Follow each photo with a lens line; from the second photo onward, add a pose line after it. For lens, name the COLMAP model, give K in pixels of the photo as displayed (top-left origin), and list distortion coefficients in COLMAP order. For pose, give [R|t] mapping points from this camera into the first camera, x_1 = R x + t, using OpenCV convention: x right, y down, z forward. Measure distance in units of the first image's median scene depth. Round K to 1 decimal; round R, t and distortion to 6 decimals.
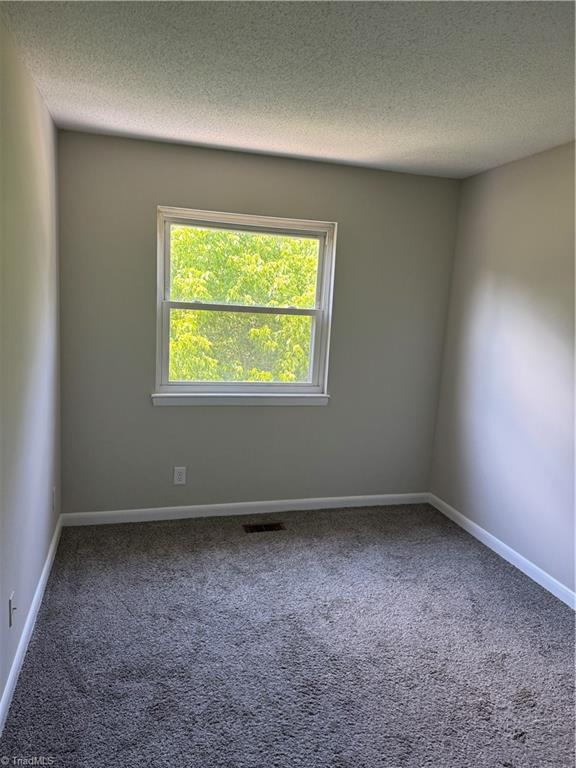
lens RADIAL K [[530.3, 0, 287.8], [0, 530.3, 383.9], [0, 0, 1]] dist [0.002779, -0.007696]
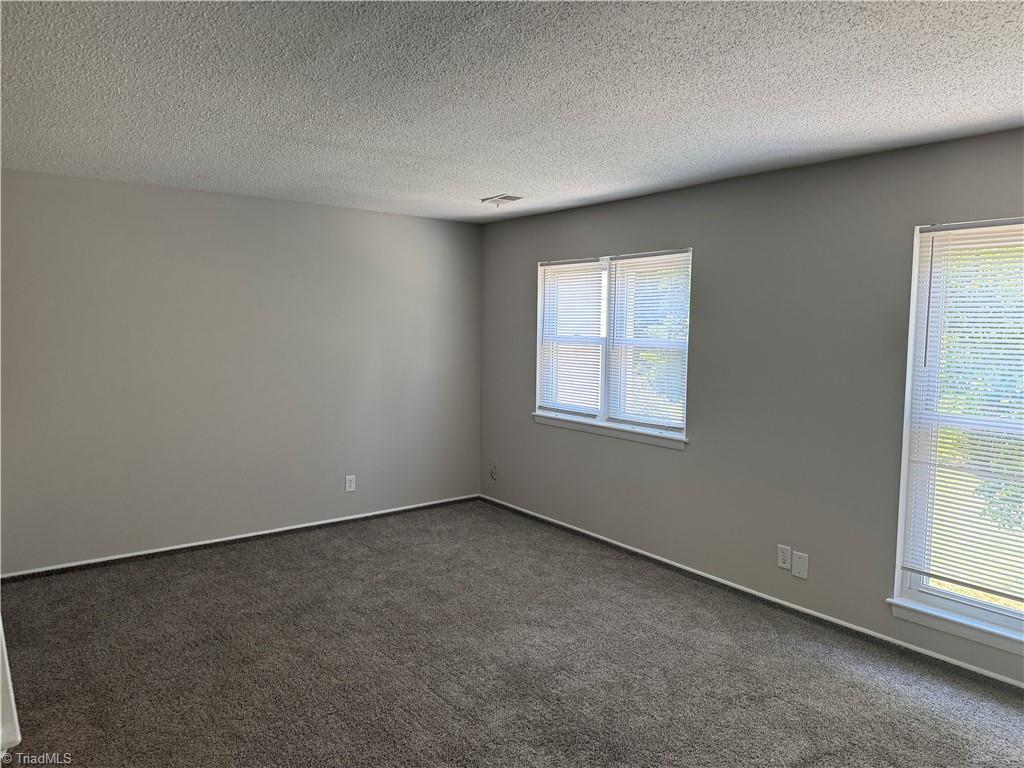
lens RADIAL K [[707.1, 0, 512.0], [0, 707.1, 384.0], [0, 0, 1]] dist [0.002779, -0.007696]
pose [[0.366242, 0.030020, -0.930035, 1.169236], [-0.151299, 0.988100, -0.027687, 0.008426], [0.918137, 0.150853, 0.366425, 0.324023]]
